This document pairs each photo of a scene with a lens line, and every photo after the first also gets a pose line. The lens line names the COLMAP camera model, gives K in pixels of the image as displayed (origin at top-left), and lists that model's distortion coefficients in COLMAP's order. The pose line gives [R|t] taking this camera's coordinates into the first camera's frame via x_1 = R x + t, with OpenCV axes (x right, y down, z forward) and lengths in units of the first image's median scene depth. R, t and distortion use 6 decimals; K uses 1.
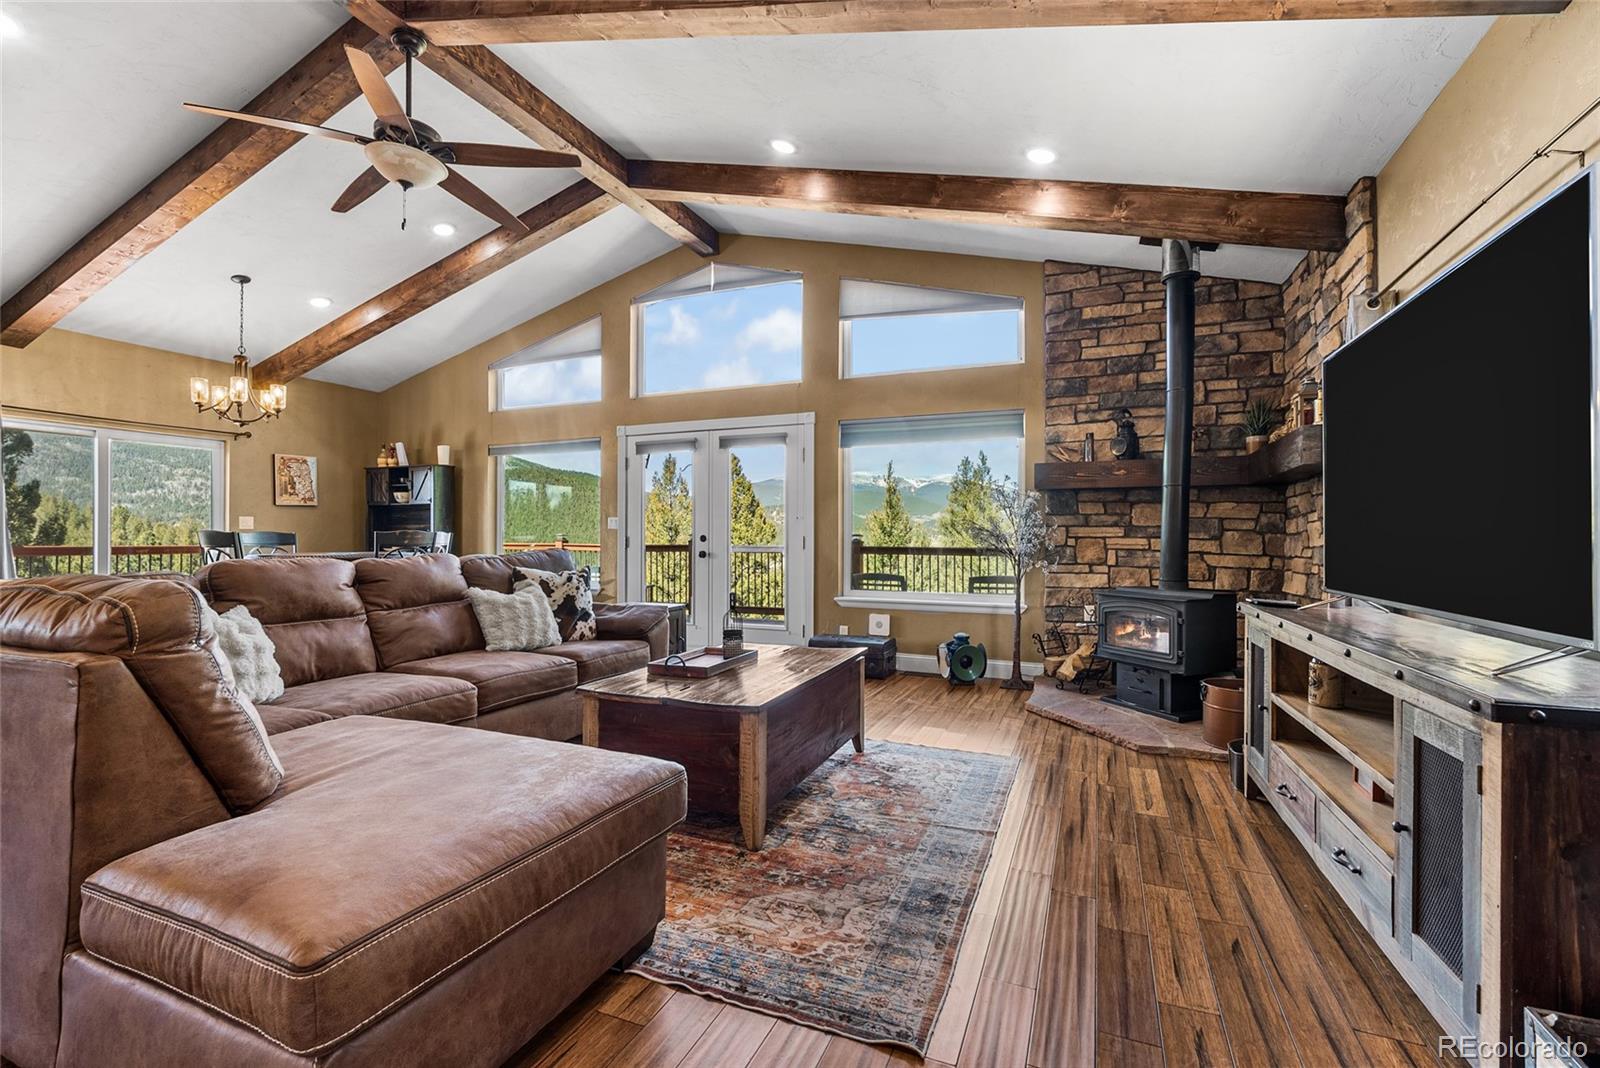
lens RADIAL K [[703.8, 0, 796.7], [0, 703.8, 535.0], [0, 0, 1]] dist [-0.006581, 0.001043]
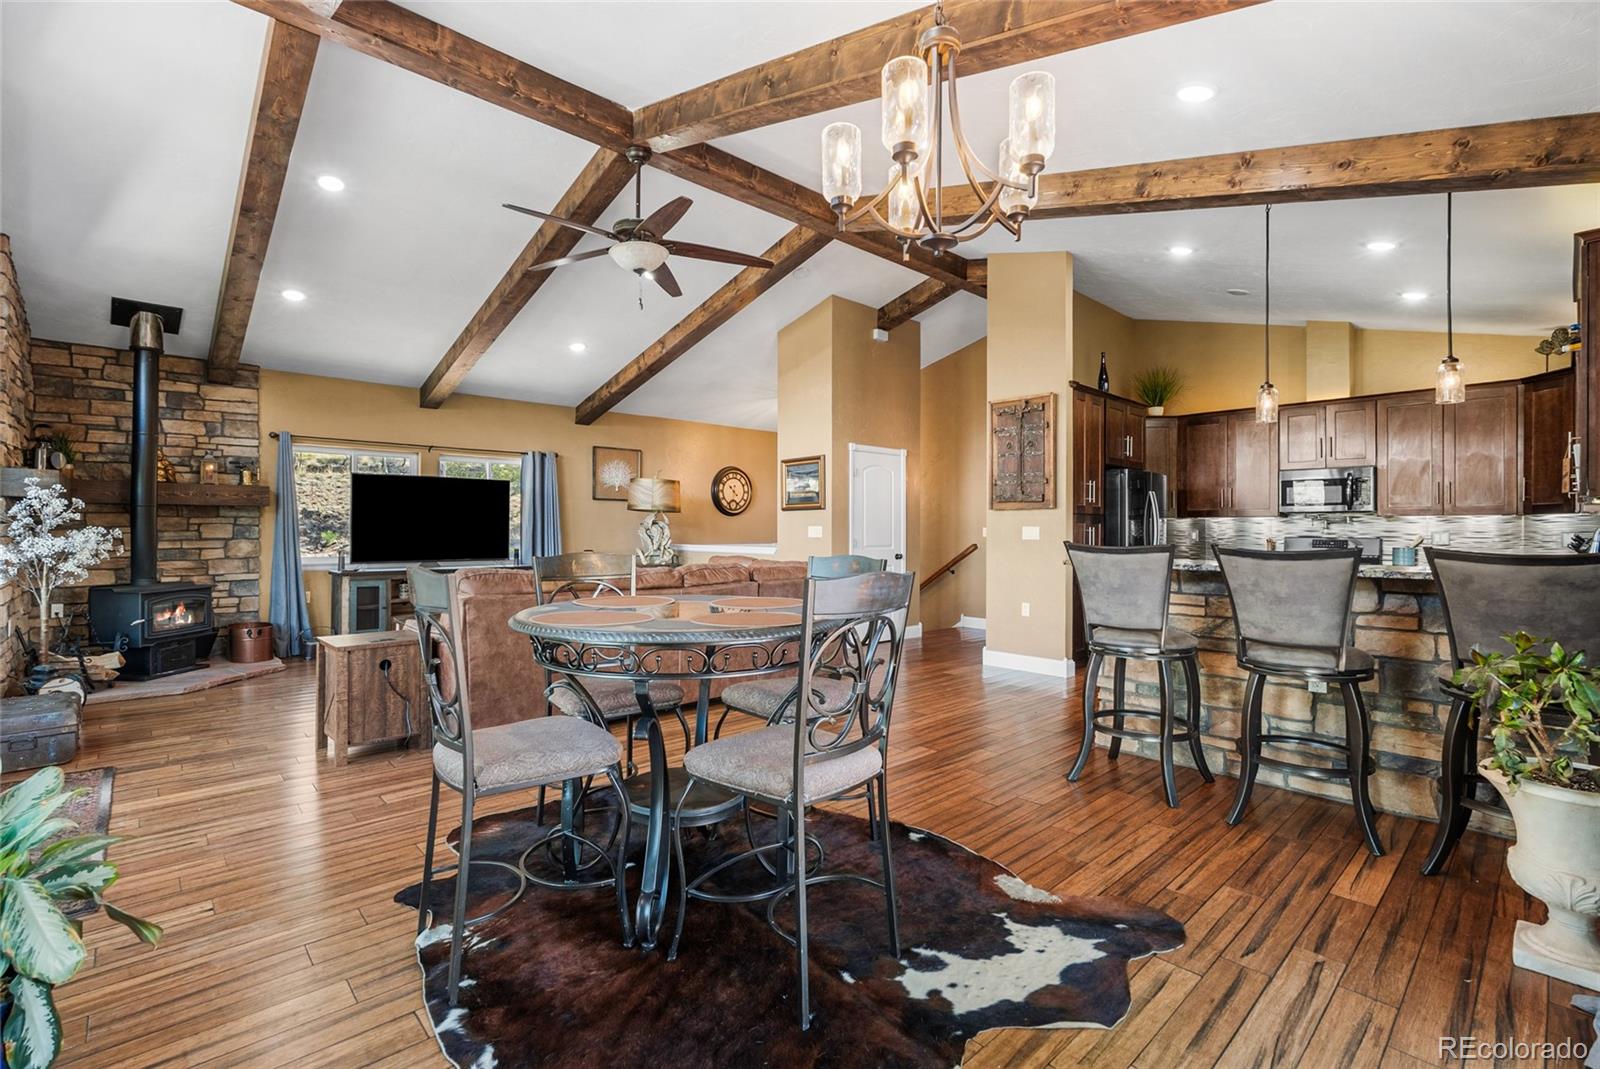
lens RADIAL K [[716.2, 0, 804.5], [0, 716.2, 527.2], [0, 0, 1]] dist [-0.004776, -0.000087]
pose [[-0.916642, -0.004411, 0.399684, -0.958834], [-0.006816, 0.999966, -0.004595, -0.027758], [-0.399650, -0.006936, -0.916642, 1.468870]]
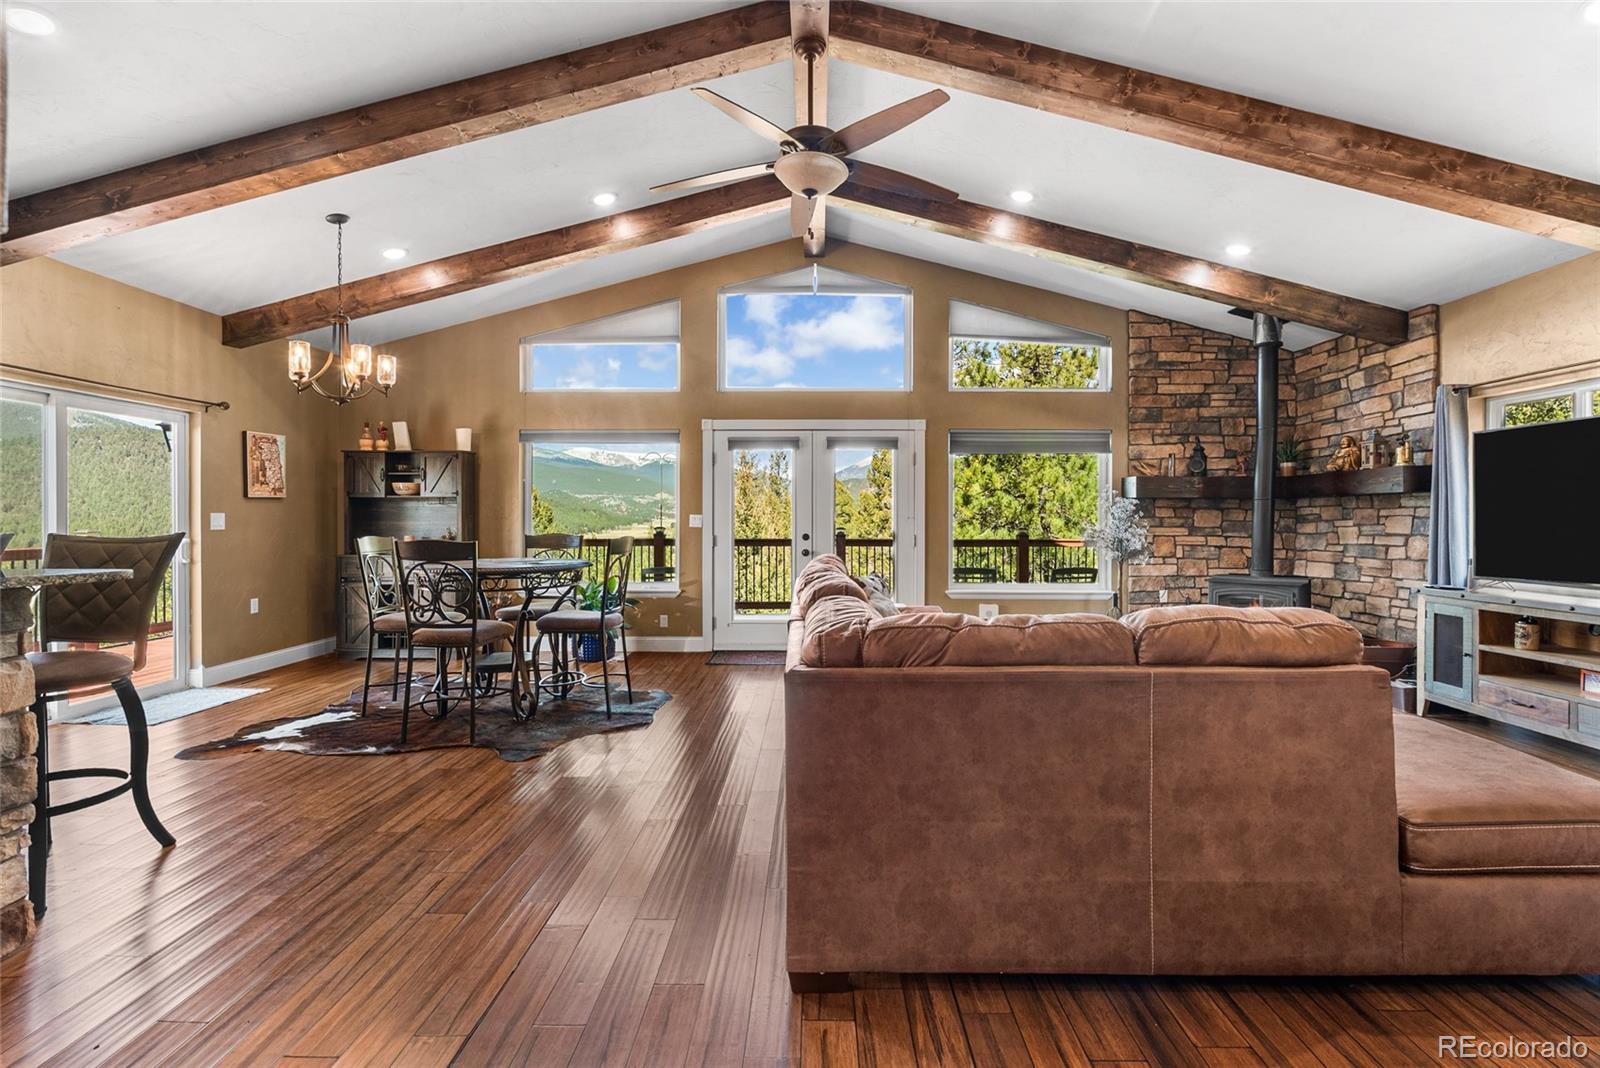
lens RADIAL K [[739.2, 0, 806.8], [0, 739.2, 521.8], [0, 0, 1]] dist [-0.005193, -0.000976]
pose [[0.923476, -0.002436, 0.383648, -0.687371], [-0.000521, 0.999971, 0.007604, -0.031731], [-0.383656, -0.007222, 0.923448, 0.027072]]
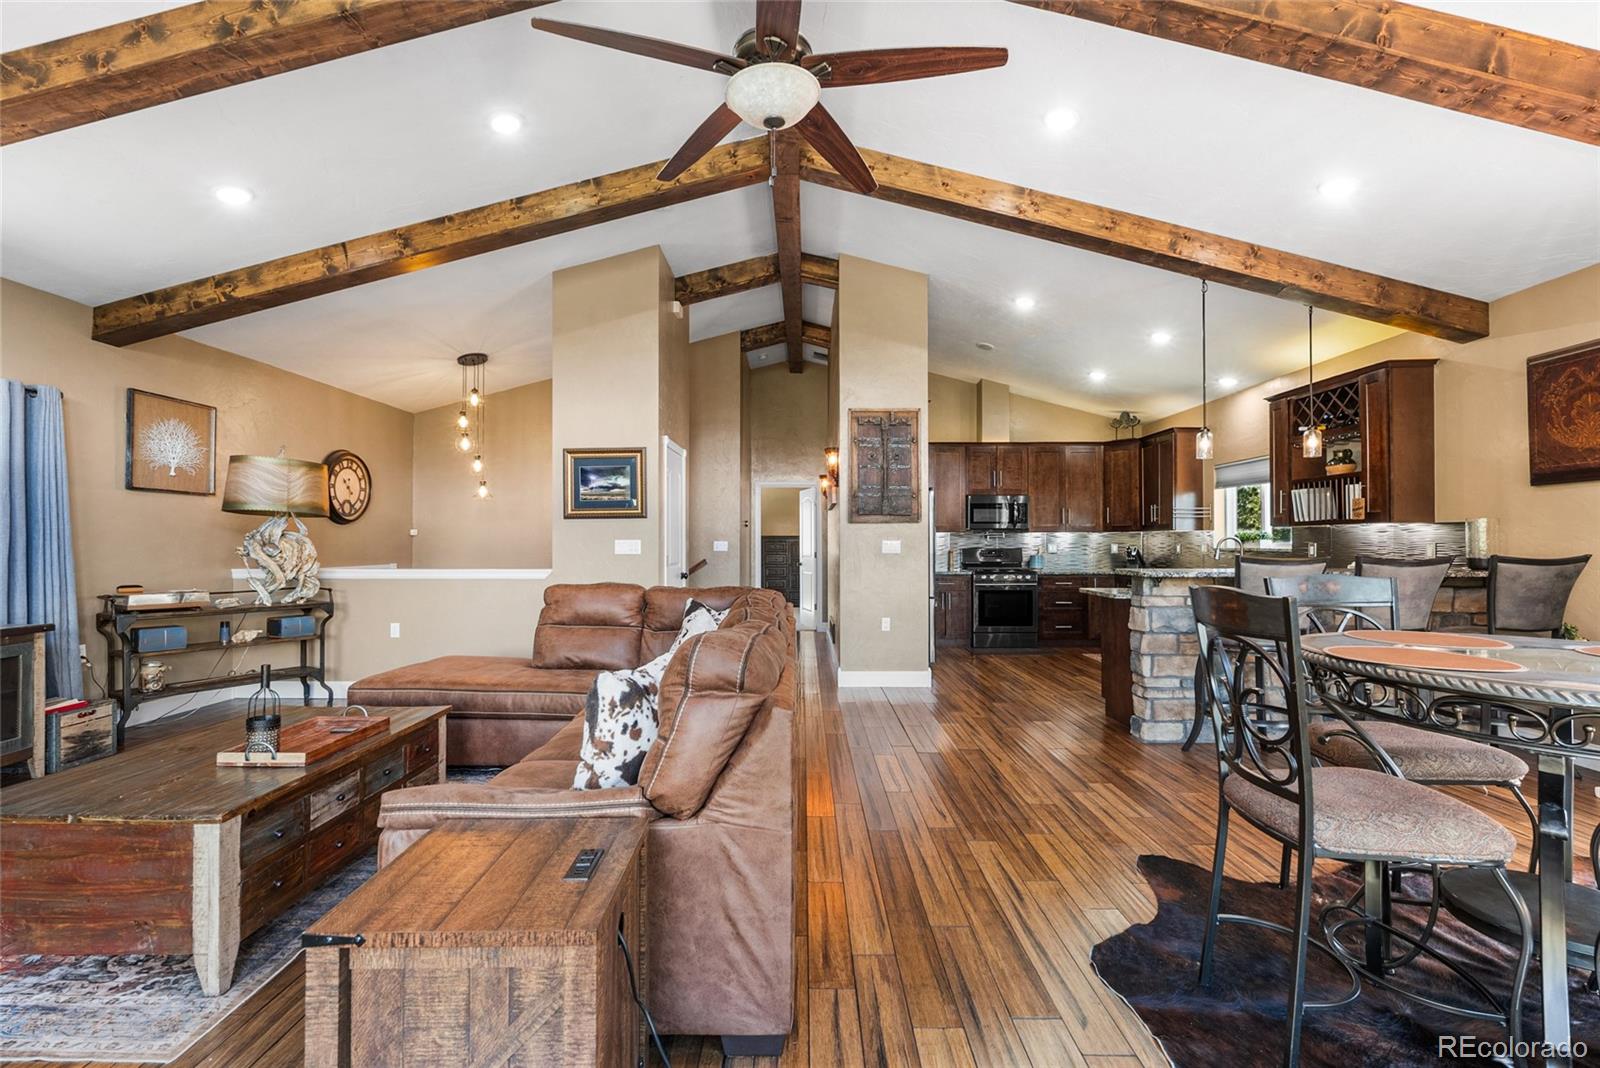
lens RADIAL K [[699.0, 0, 794.8], [0, 699.0, 533.9], [0, 0, 1]] dist [-0.005973, 0.000246]
pose [[-0.921746, -0.007745, -0.387717, -0.205480], [-0.001236, 0.999854, -0.017035, -0.027717], [0.387793, -0.015223, -0.921621, 1.221301]]
